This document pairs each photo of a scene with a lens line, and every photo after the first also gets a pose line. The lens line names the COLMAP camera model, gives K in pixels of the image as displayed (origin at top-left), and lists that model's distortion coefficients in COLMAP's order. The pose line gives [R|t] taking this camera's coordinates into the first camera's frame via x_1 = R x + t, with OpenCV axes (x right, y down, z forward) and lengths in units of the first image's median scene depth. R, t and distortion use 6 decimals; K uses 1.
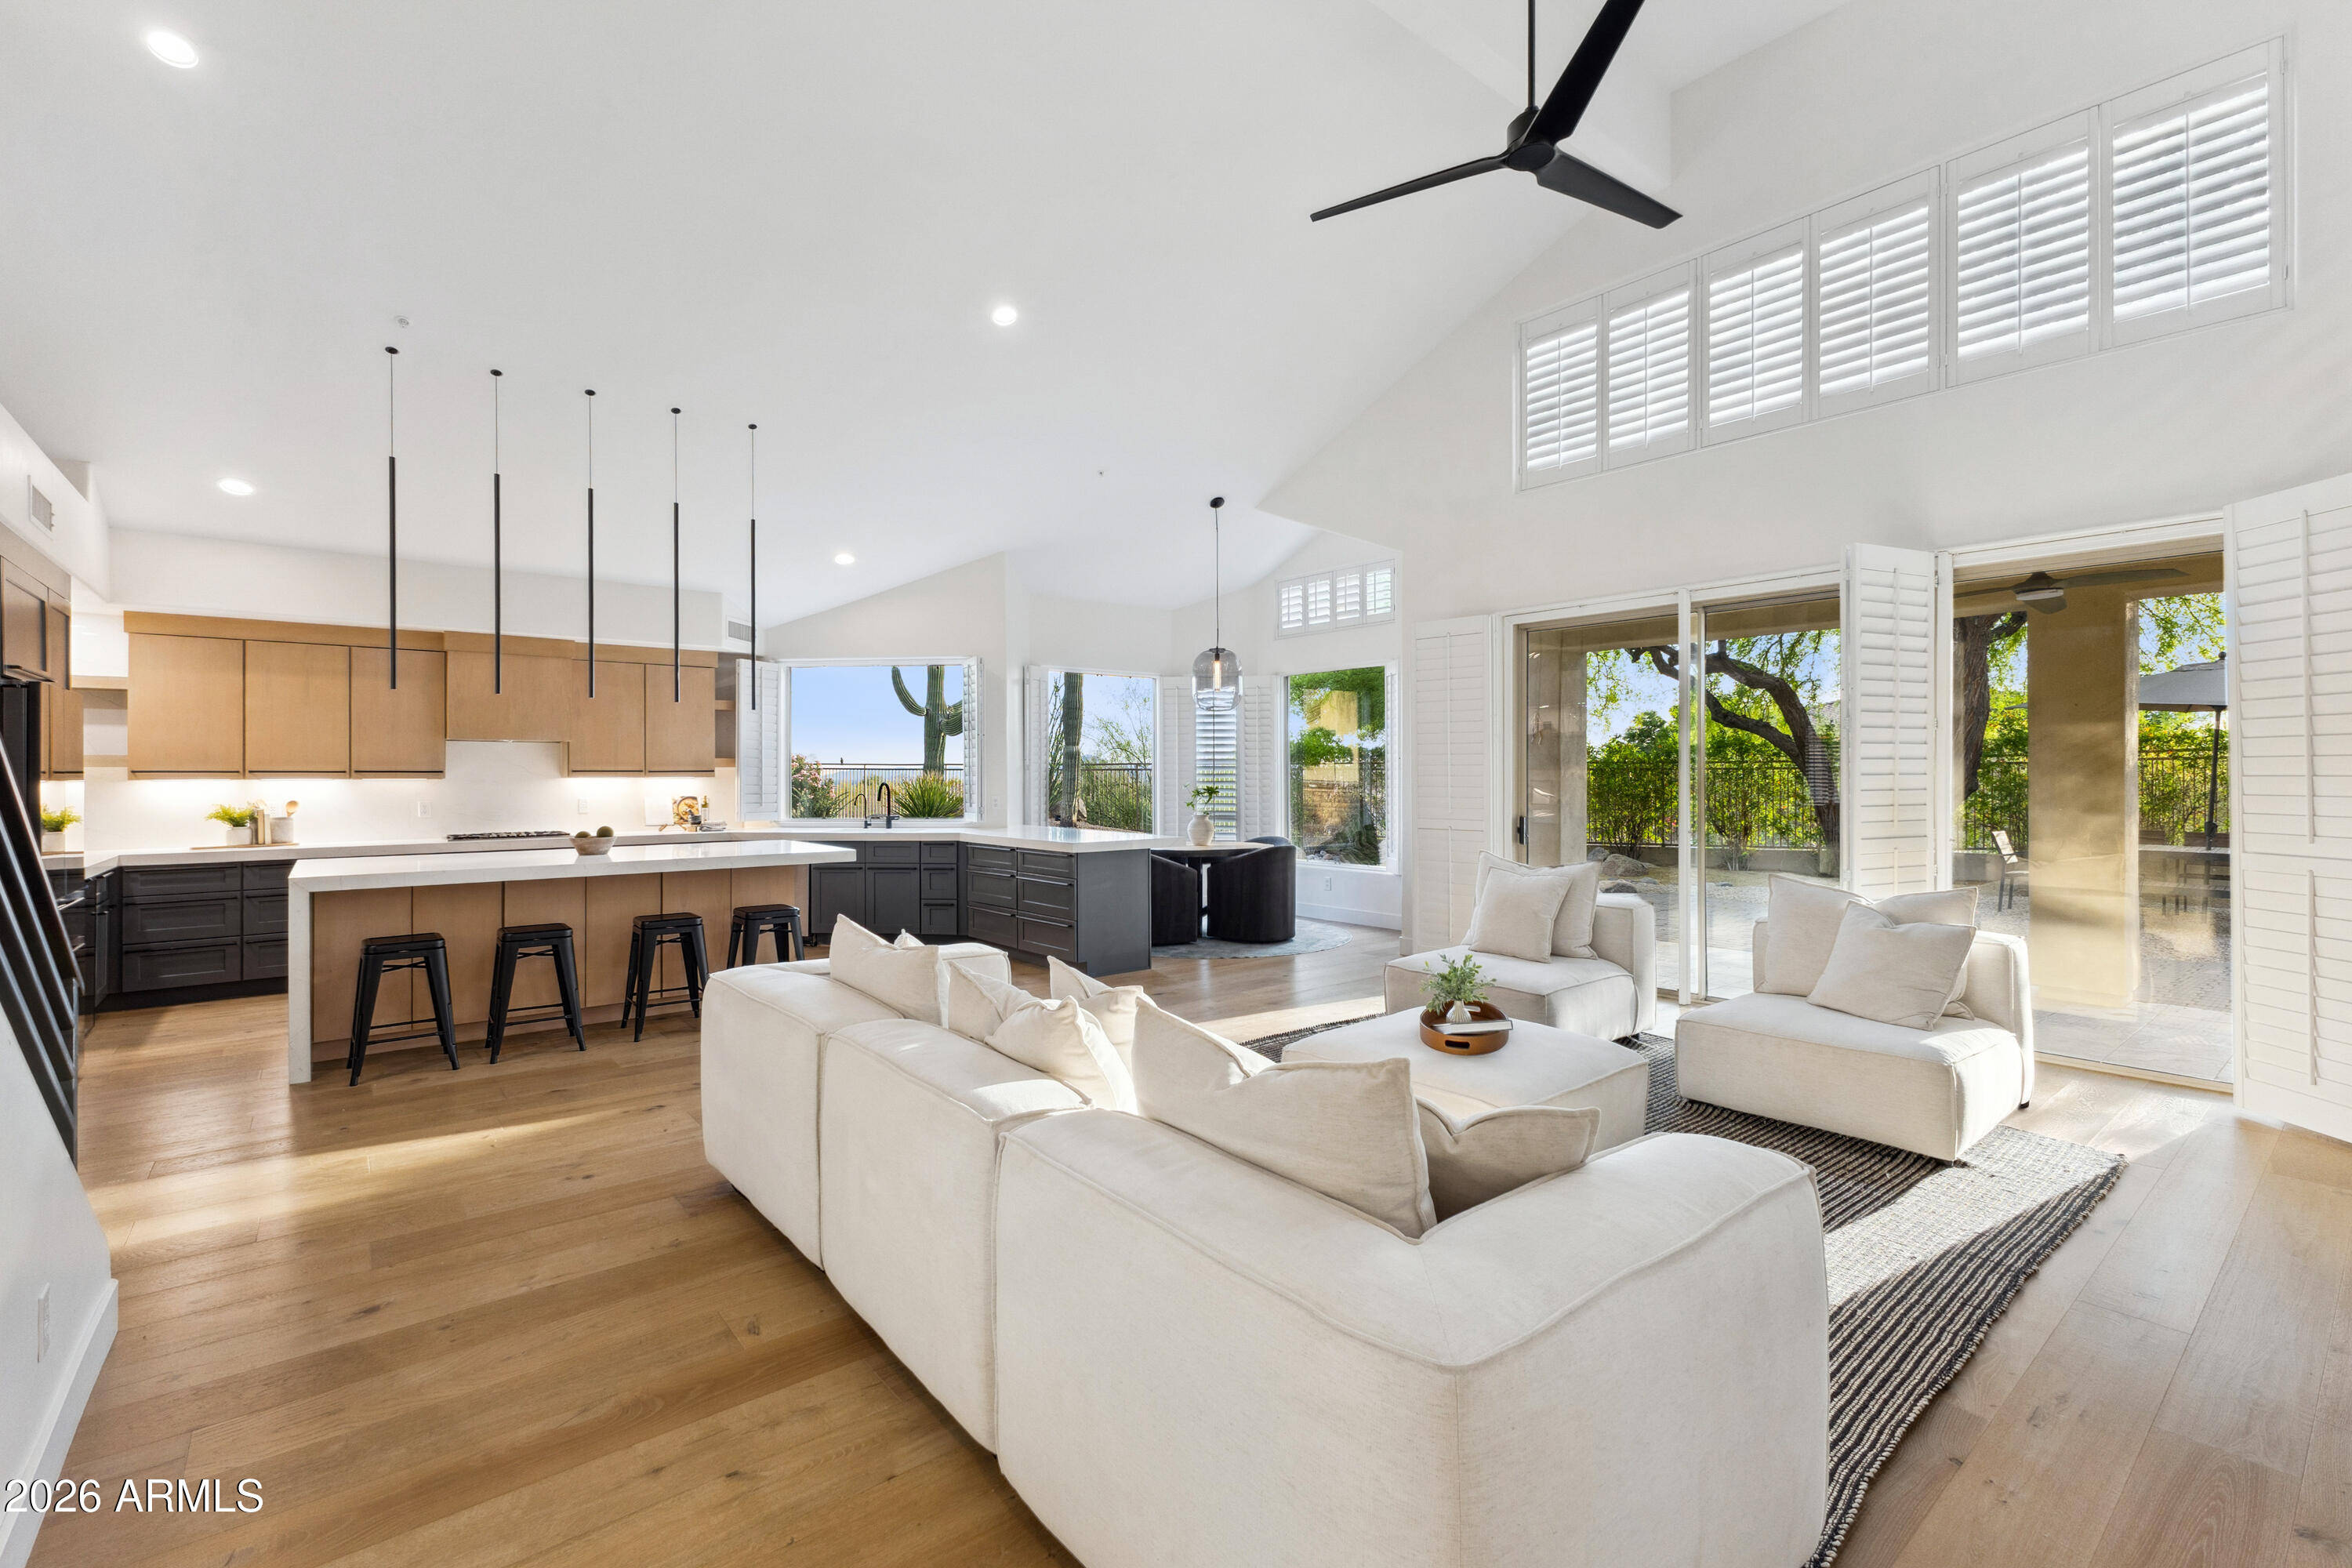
lens RADIAL K [[1022.9, 0, 1175.0], [0, 1022.9, 774.9], [0, 0, 1]] dist [0.004549, 0.000698]
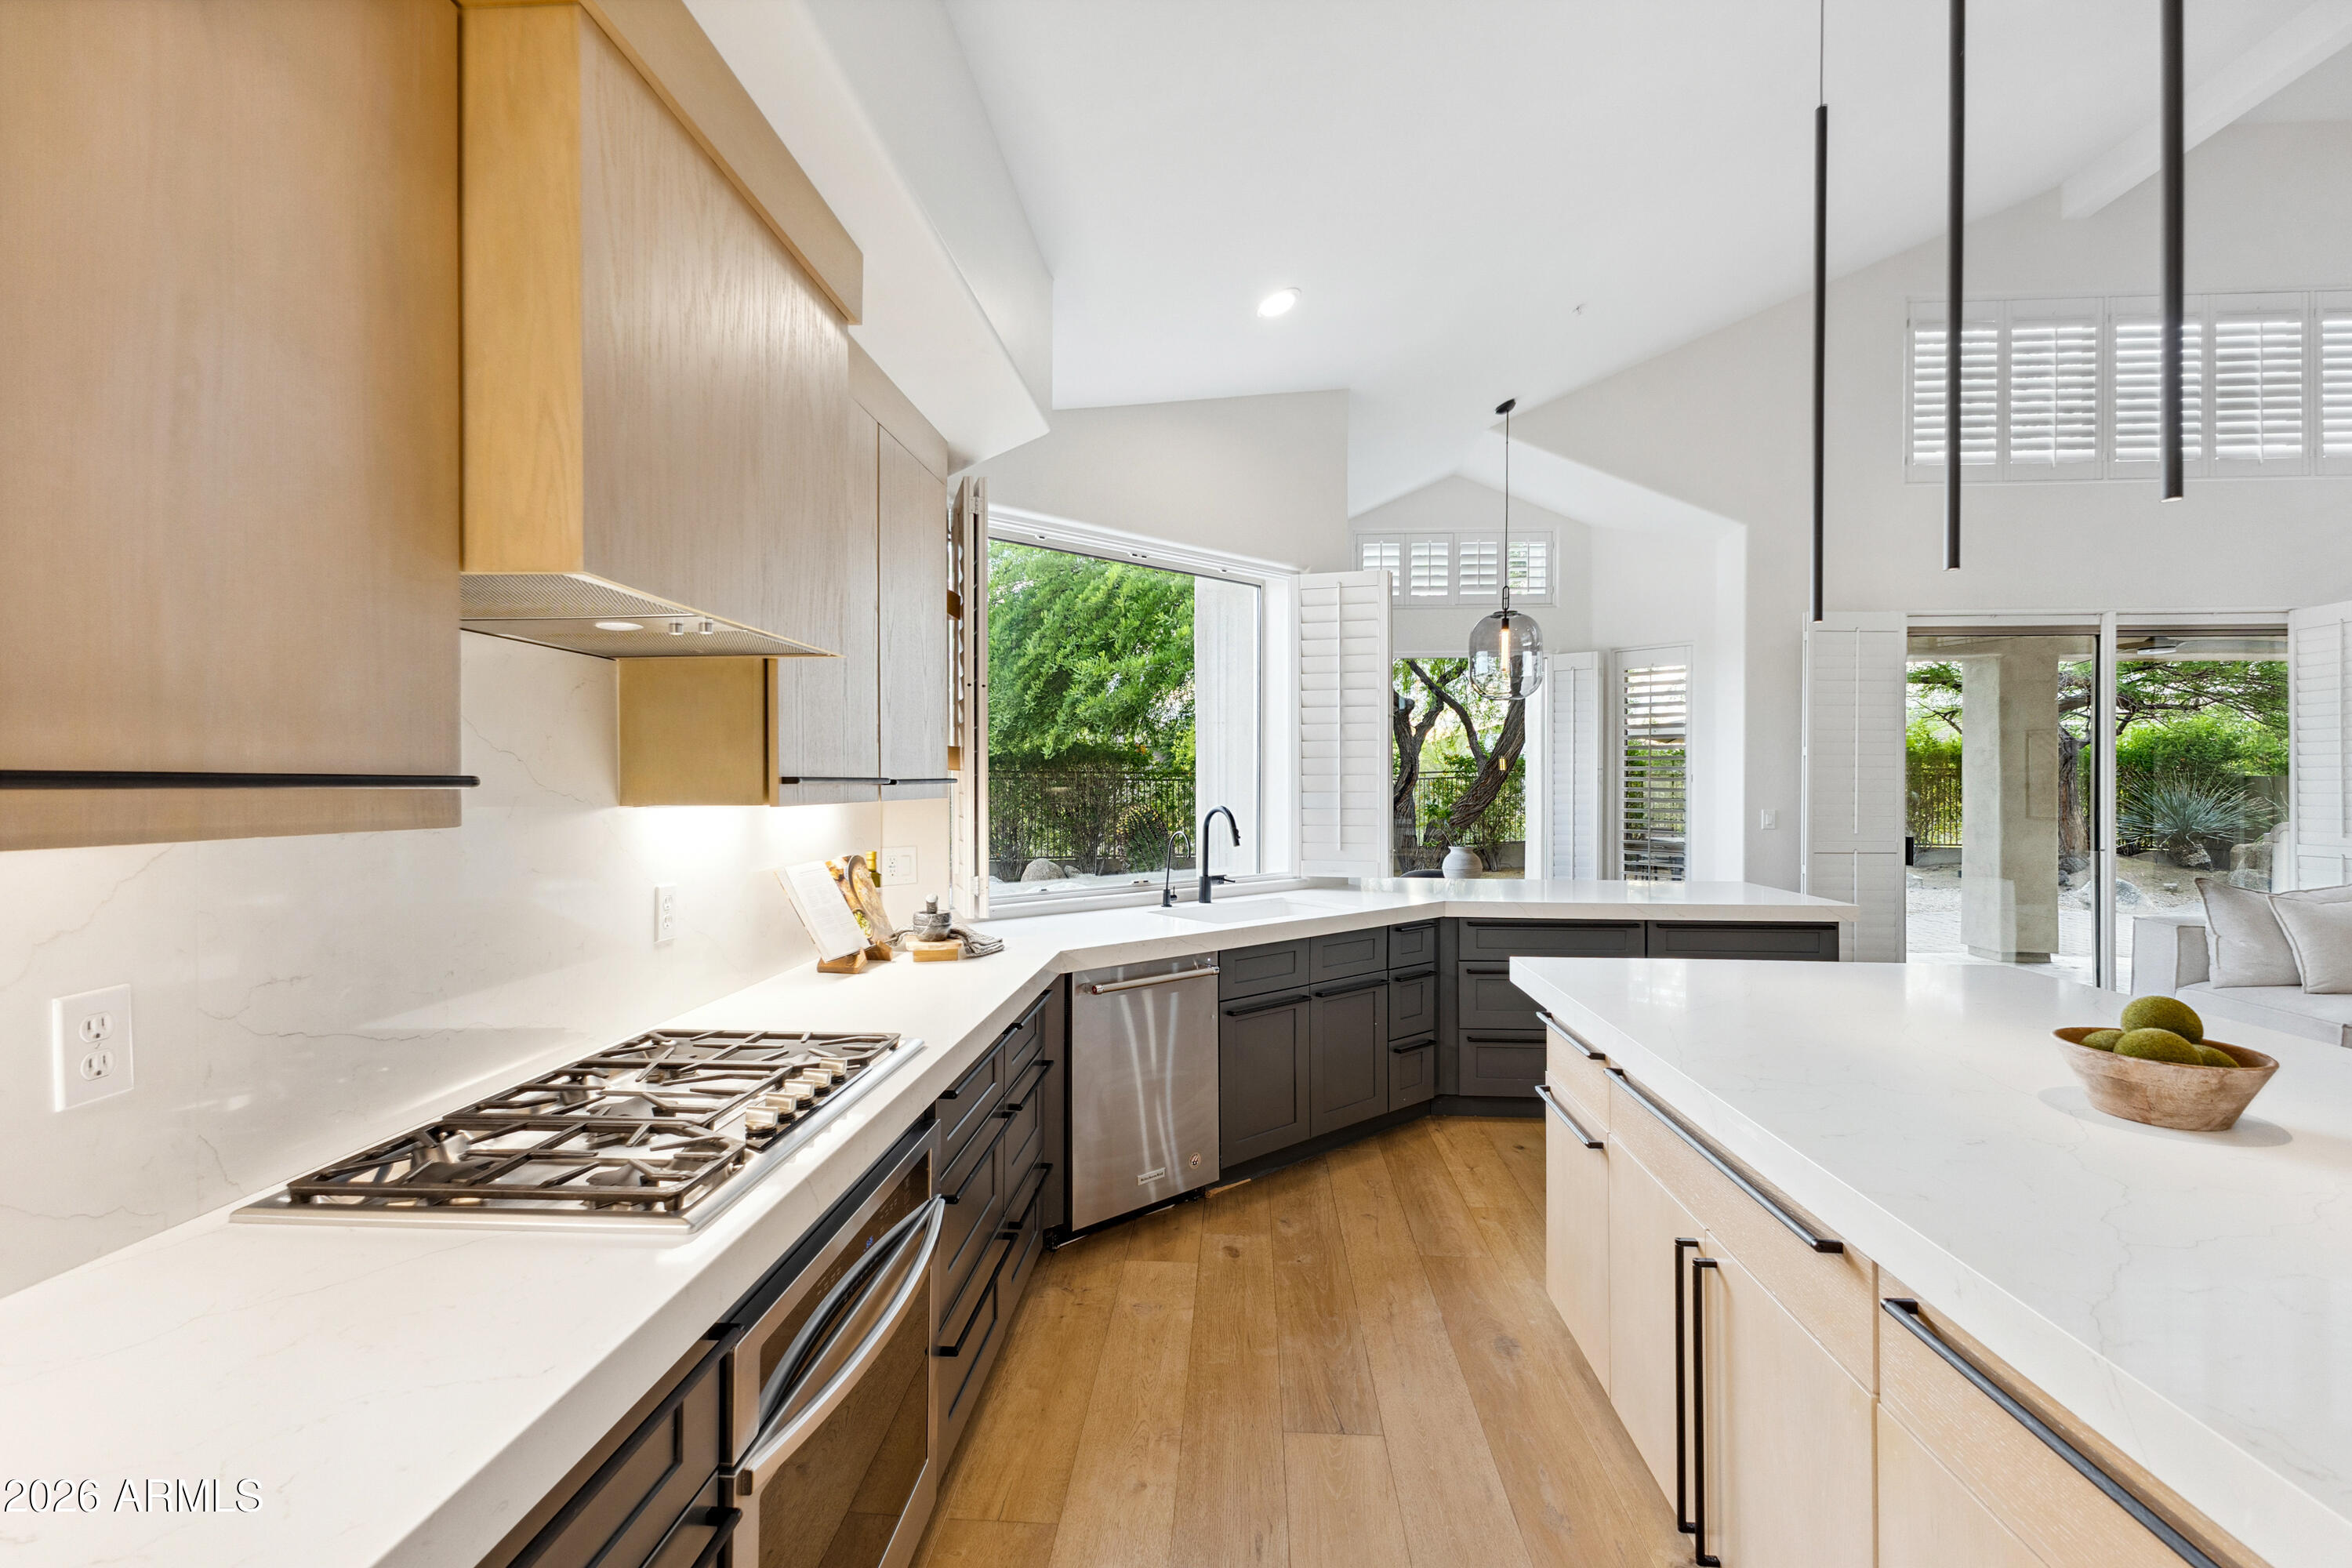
lens RADIAL K [[1009.6, 0, 1180.5], [0, 1009.6, 780.1], [0, 0, 1]] dist [0.007572, -0.000225]
pose [[0.688494, 0.005343, 0.725222, -0.775454], [-0.003360, 0.999986, -0.004177, -0.003328], [-0.725234, 0.000439, 0.688502, 0.846495]]
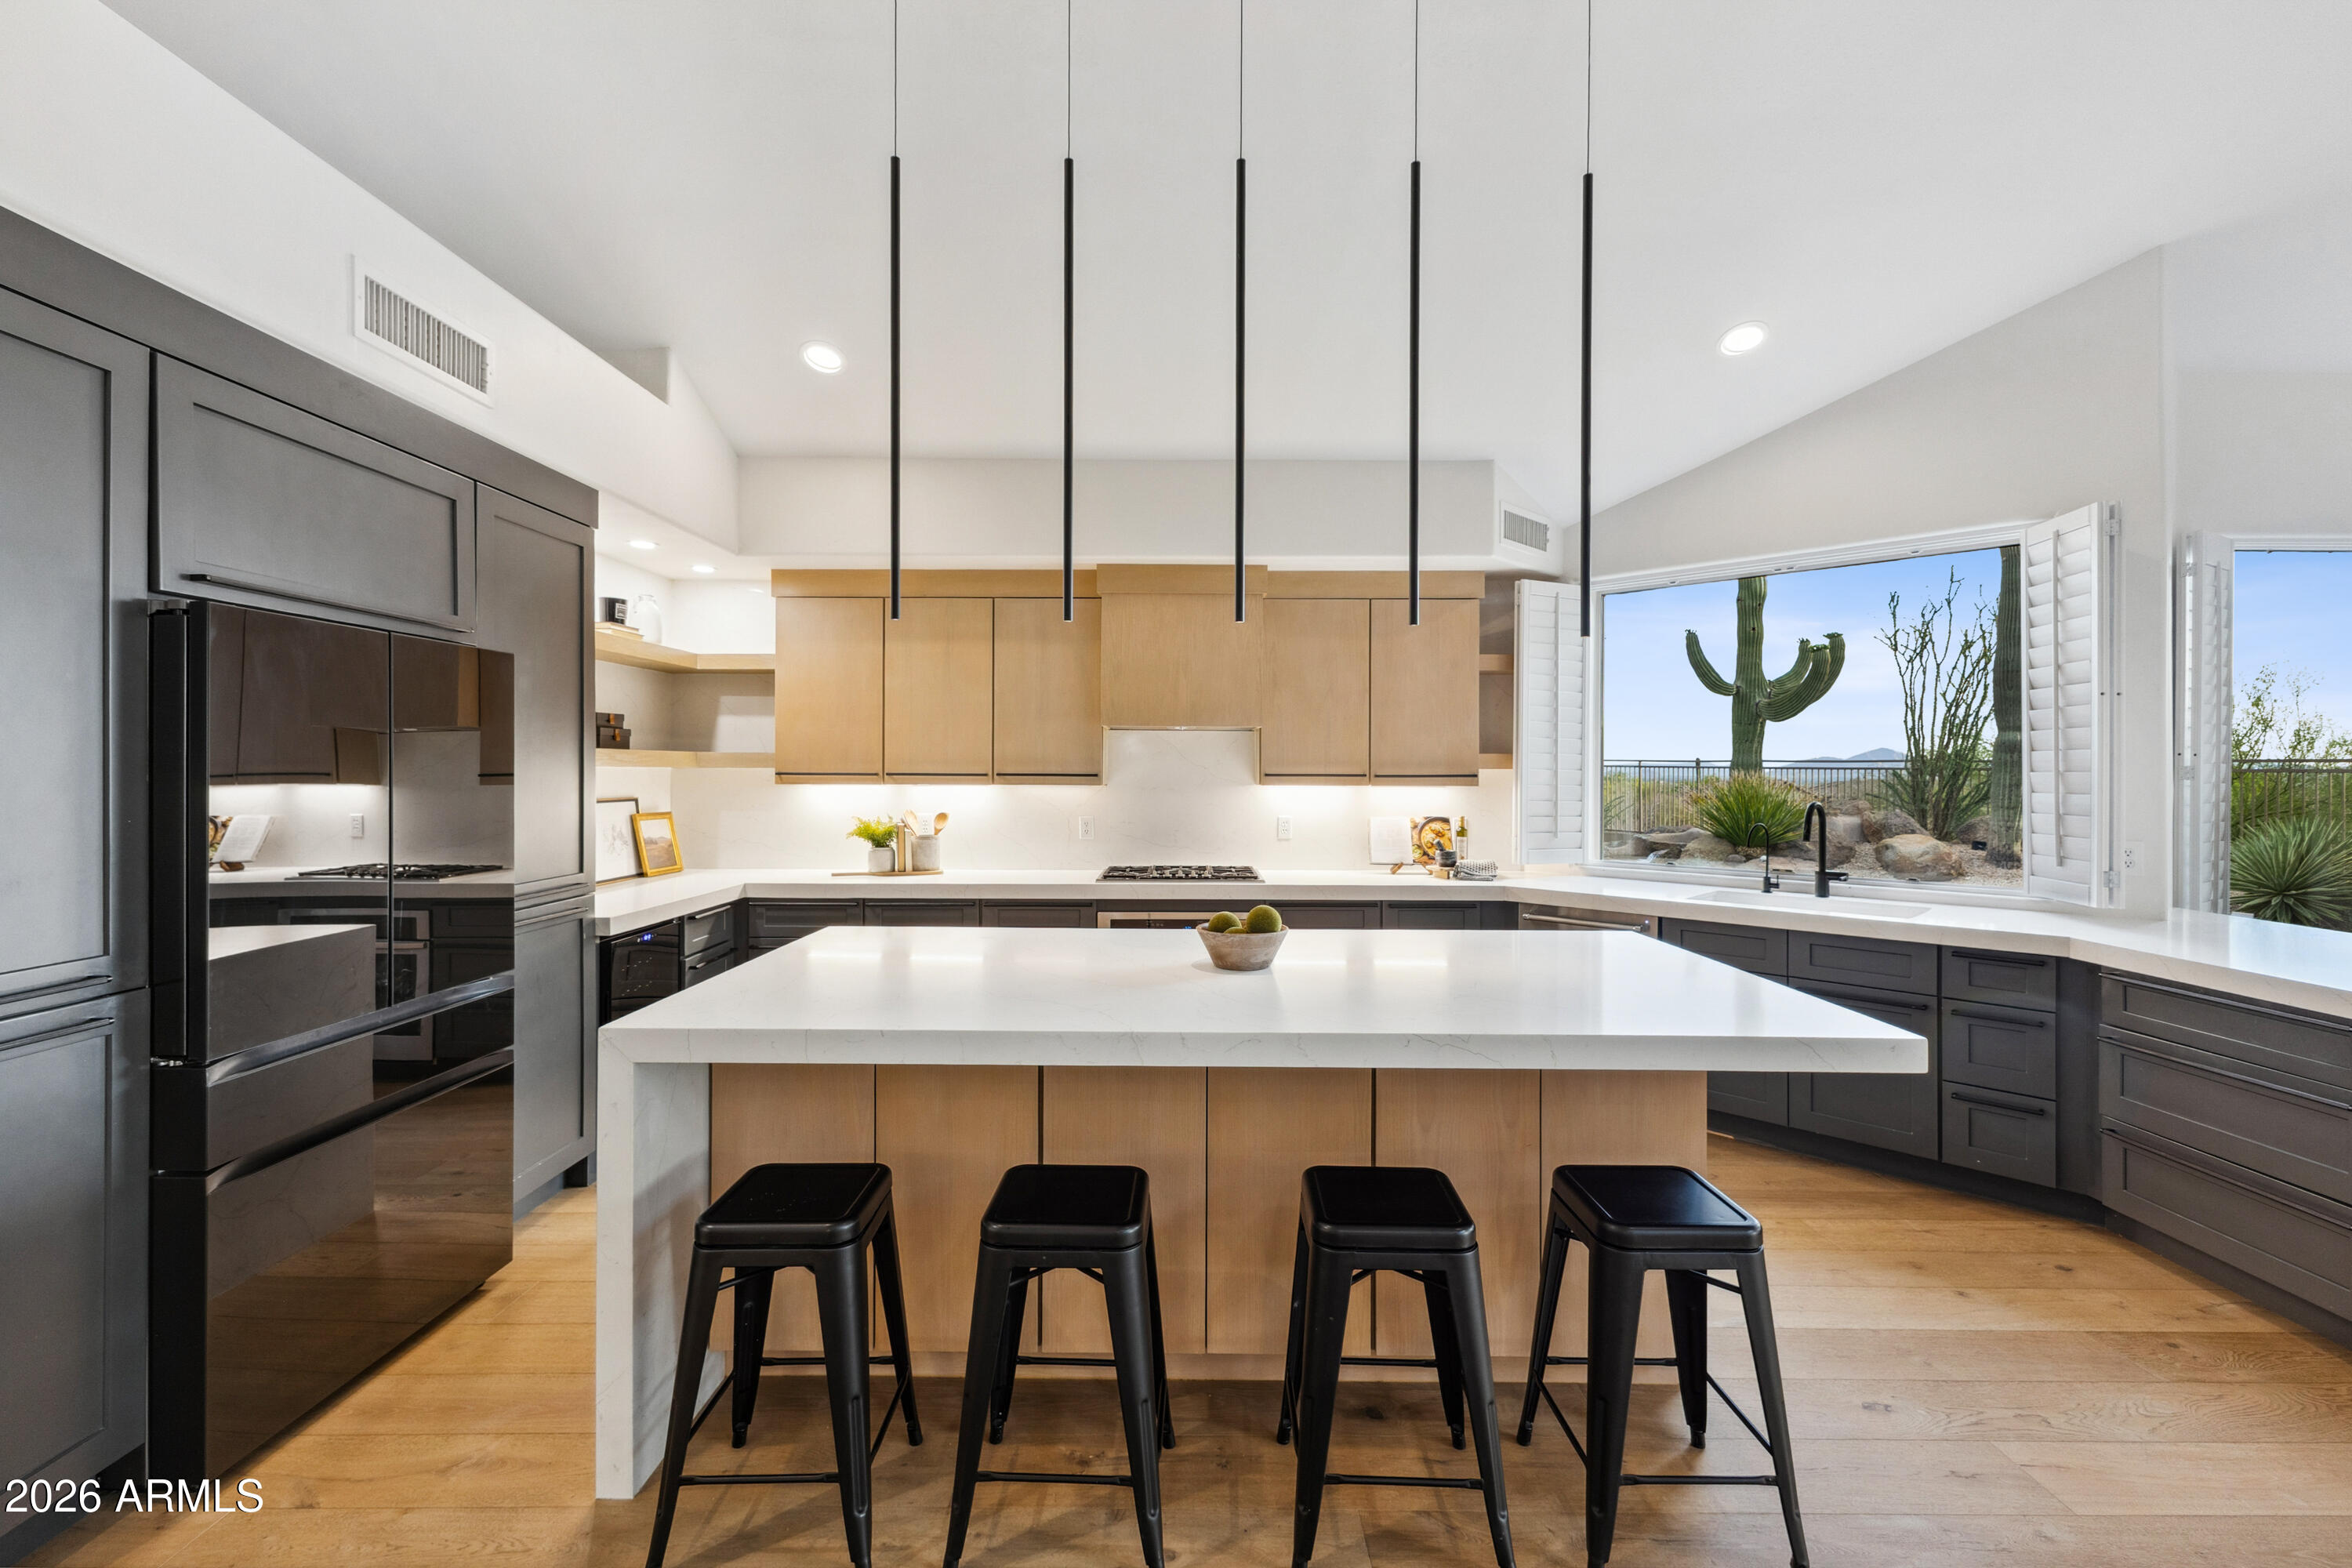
lens RADIAL K [[1012.9, 0, 1170.8], [0, 1012.9, 769.8], [0, 0, 1]] dist [0.000217, -0.000072]
pose [[0.766856, 0.006595, -0.641785, -0.257812], [-0.007051, 0.999973, 0.001851, -0.008346], [0.641780, 0.003106, 0.766882, 0.536357]]
